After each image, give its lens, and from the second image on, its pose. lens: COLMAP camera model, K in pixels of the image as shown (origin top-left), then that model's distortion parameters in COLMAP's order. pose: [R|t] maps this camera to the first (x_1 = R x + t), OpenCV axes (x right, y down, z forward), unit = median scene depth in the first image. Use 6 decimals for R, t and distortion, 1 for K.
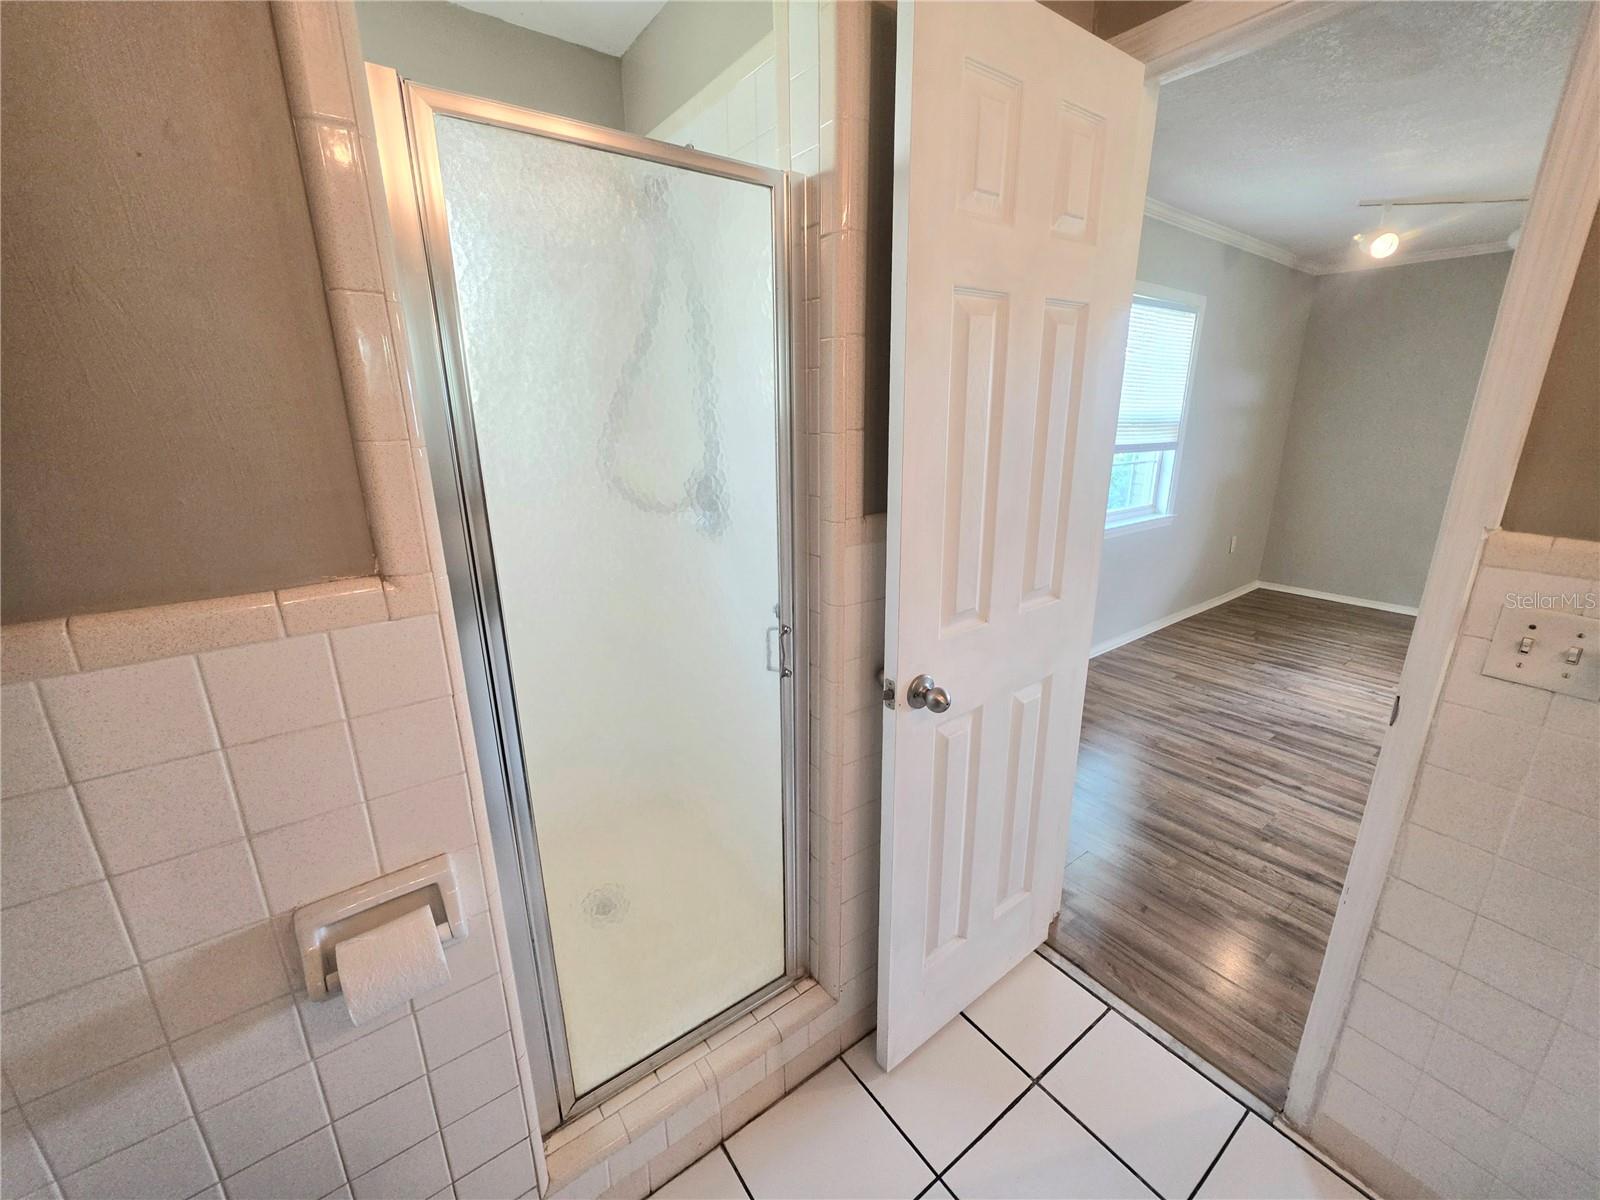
lens RADIAL K [[641.2, 0, 811.6], [0, 641.2, 593.5], [0, 0, 1]] dist [-0.003667, 0.000231]
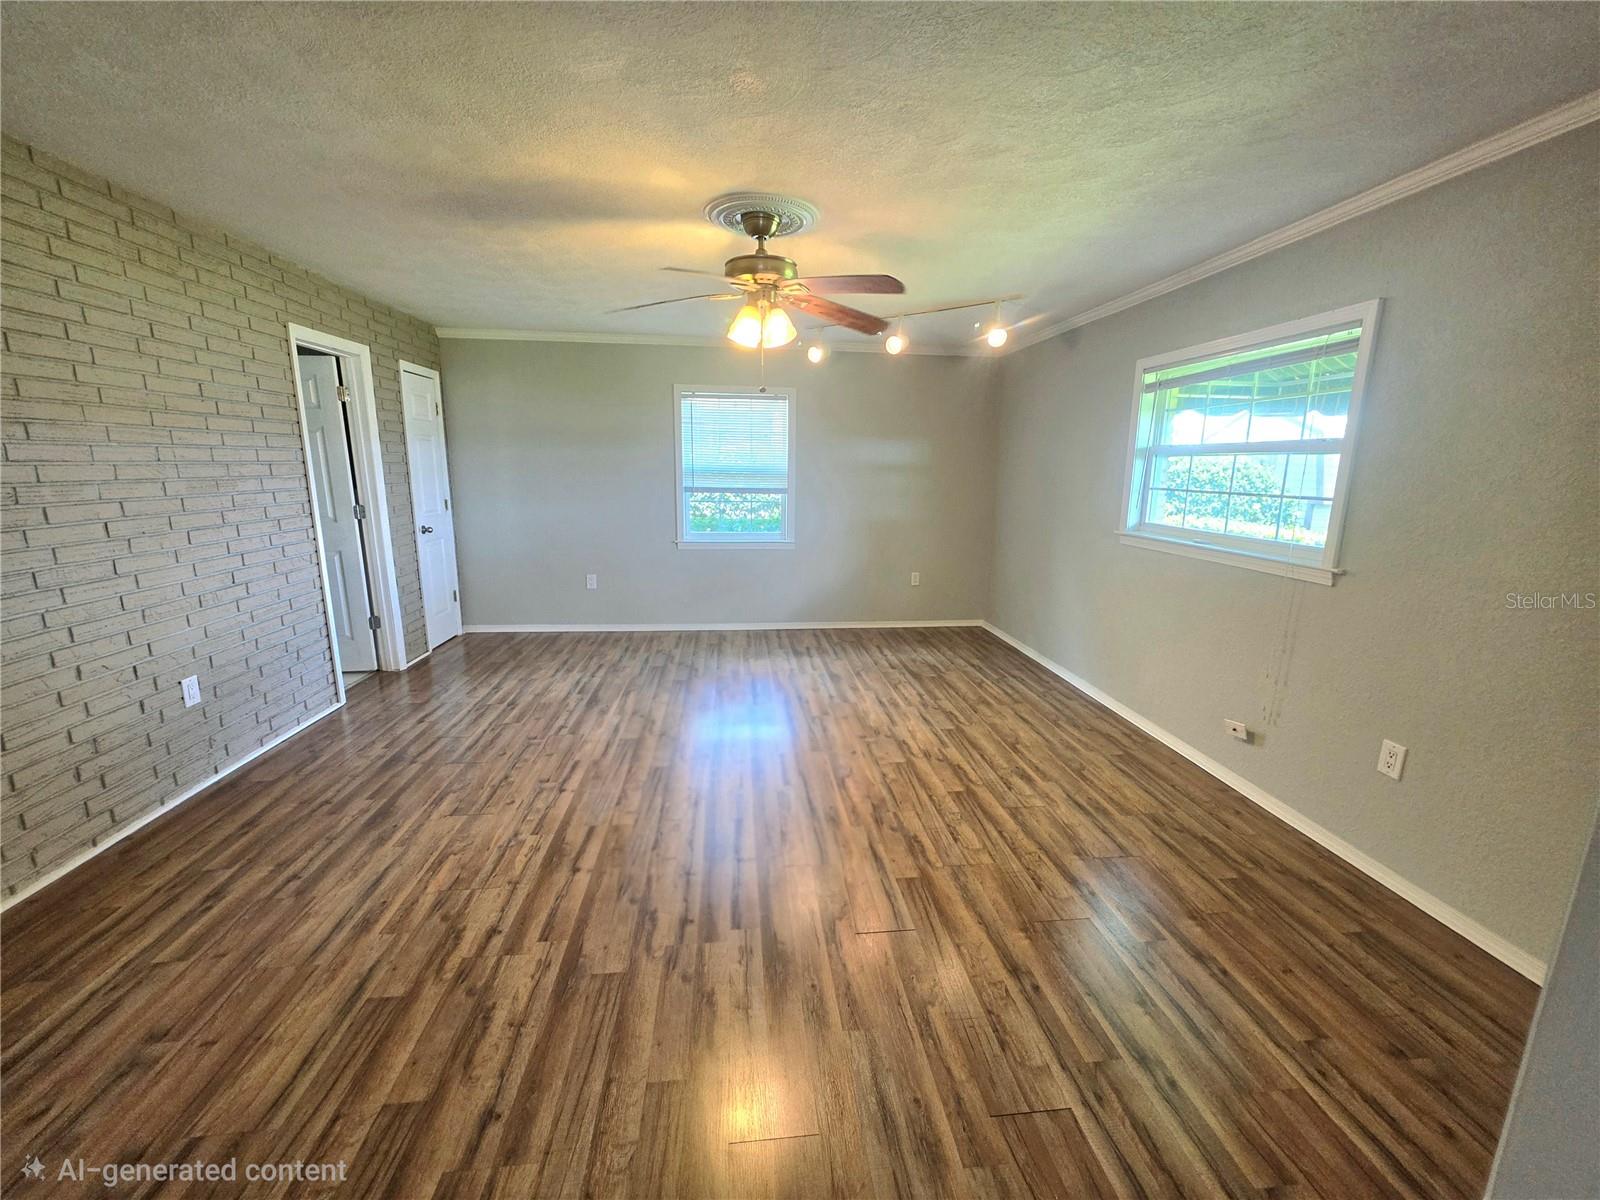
lens RADIAL K [[641.2, 0, 808.2], [0, 641.2, 594.0], [0, 0, 1]] dist [-0.003667, 0.000231]
pose [[0.864398, 0.118547, -0.488634, 1.401826], [-0.158704, 0.986457, -0.041426, 0.042198], [0.477105, 0.113357, 0.871505, -0.178287]]
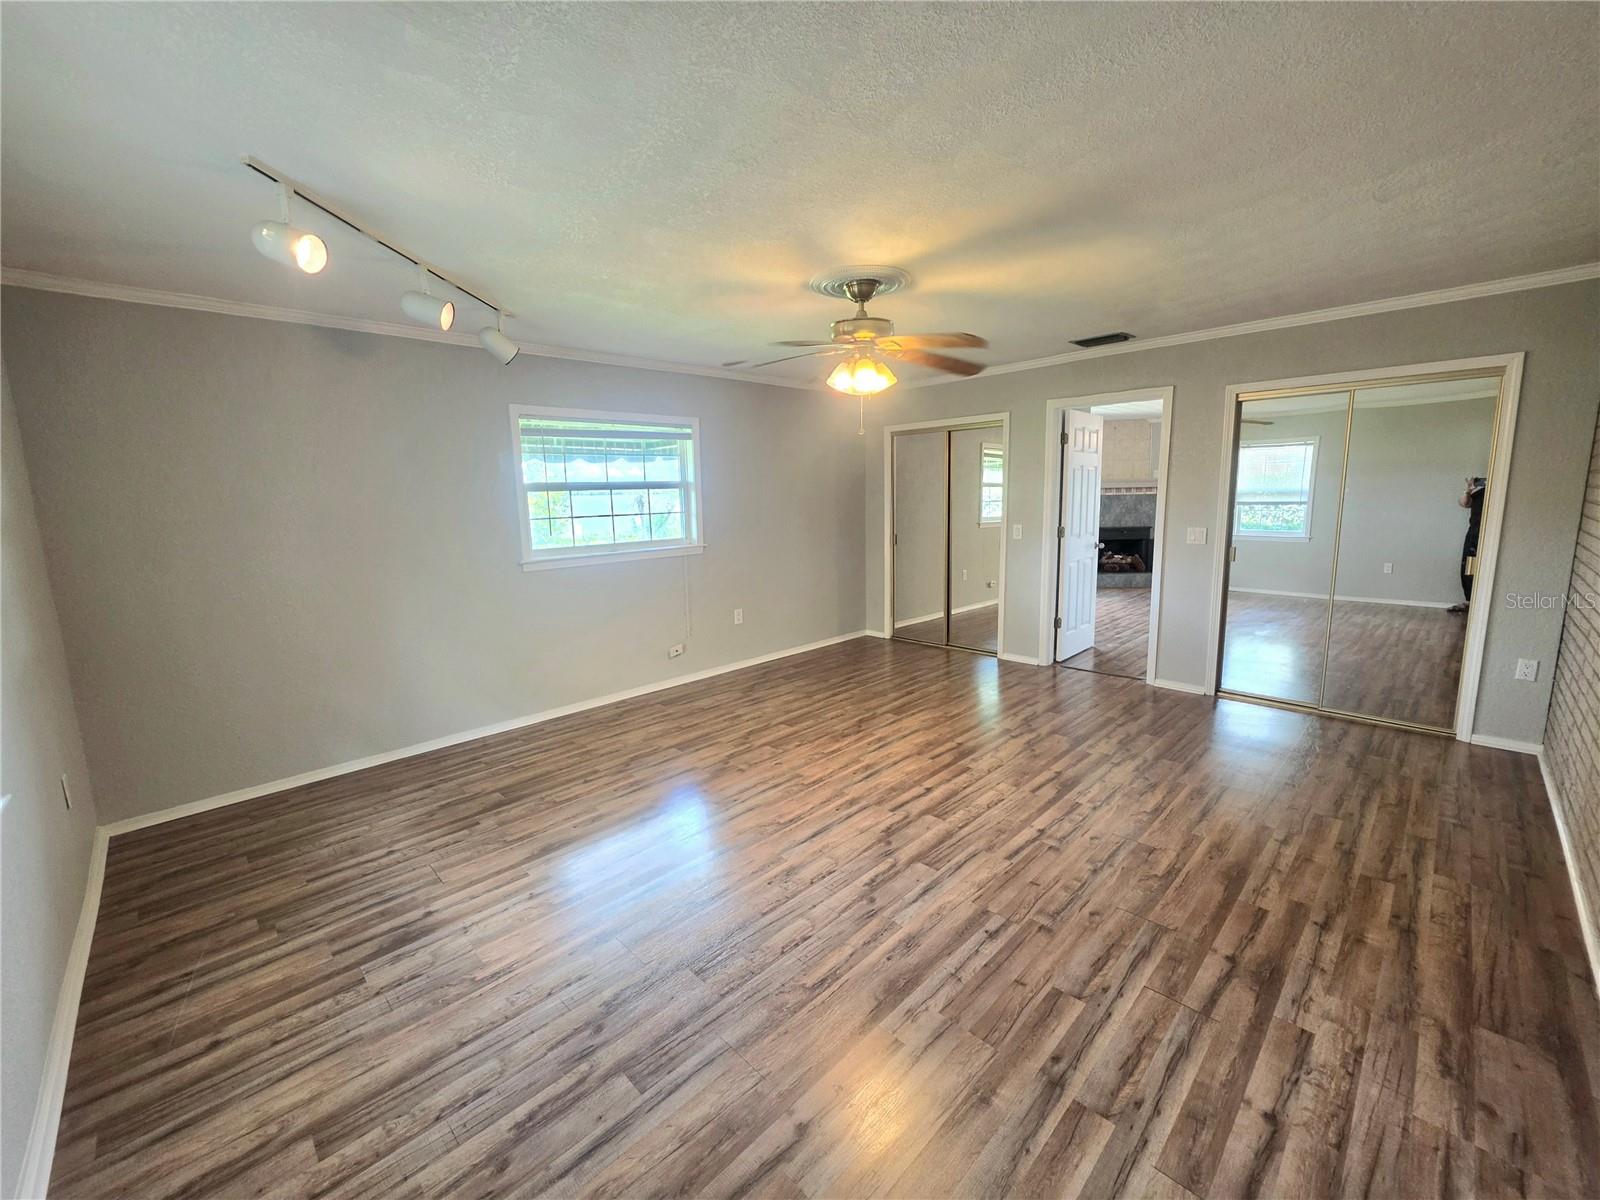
lens RADIAL K [[641.2, 0, 805.6], [0, 641.2, 588.2], [0, 0, 1]] dist [-0.003667, 0.000231]
pose [[-0.130706, -0.137708, 0.981811, 0.164315], [0.297239, 0.939308, 0.171317, -0.180280], [-0.945814, 0.314225, -0.081841, 0.595277]]
